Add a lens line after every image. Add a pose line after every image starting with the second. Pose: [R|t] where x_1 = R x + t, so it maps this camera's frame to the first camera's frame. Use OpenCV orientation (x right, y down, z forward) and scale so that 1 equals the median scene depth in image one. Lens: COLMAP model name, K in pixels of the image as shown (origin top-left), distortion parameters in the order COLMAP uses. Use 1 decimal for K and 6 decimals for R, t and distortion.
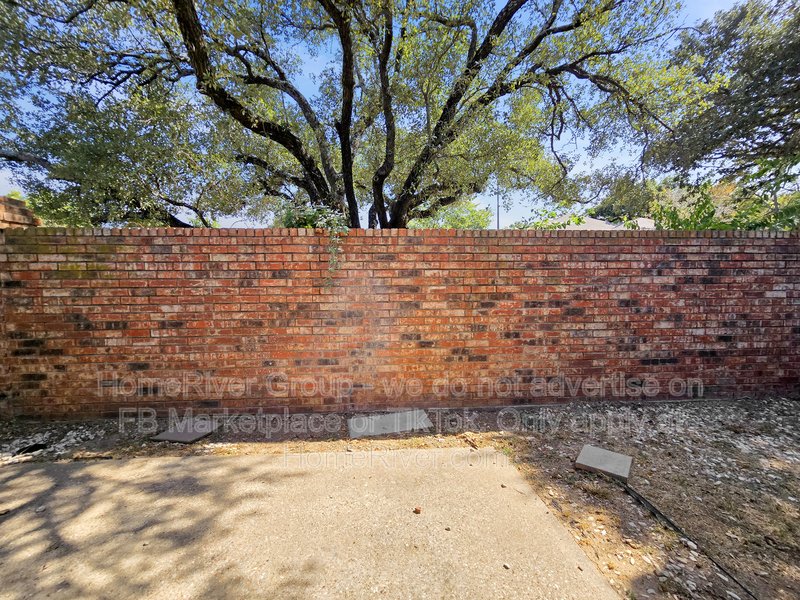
lens RADIAL K [[327.4, 0, 400.0], [0, 327.4, 300.0], [0, 0, 1]] dist [0.000129, 0.000385]
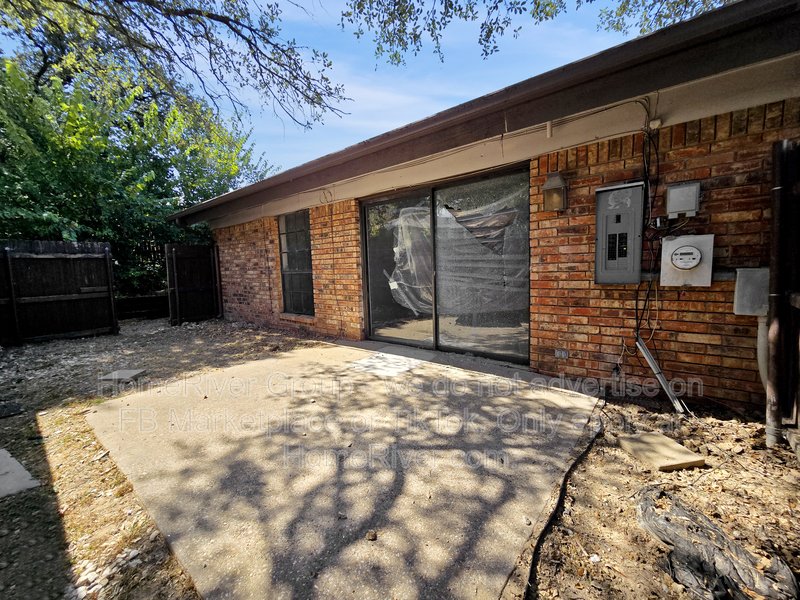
lens RADIAL K [[327.4, 0, 400.0], [0, 327.4, 300.0], [0, 0, 1]] dist [0.000129, 0.000385]
pose [[-0.719852, -0.048125, 0.692457, -1.600007], [0.057174, 0.990093, 0.128246, 0.007903], [-0.691769, 0.131909, -0.709969, 1.294877]]
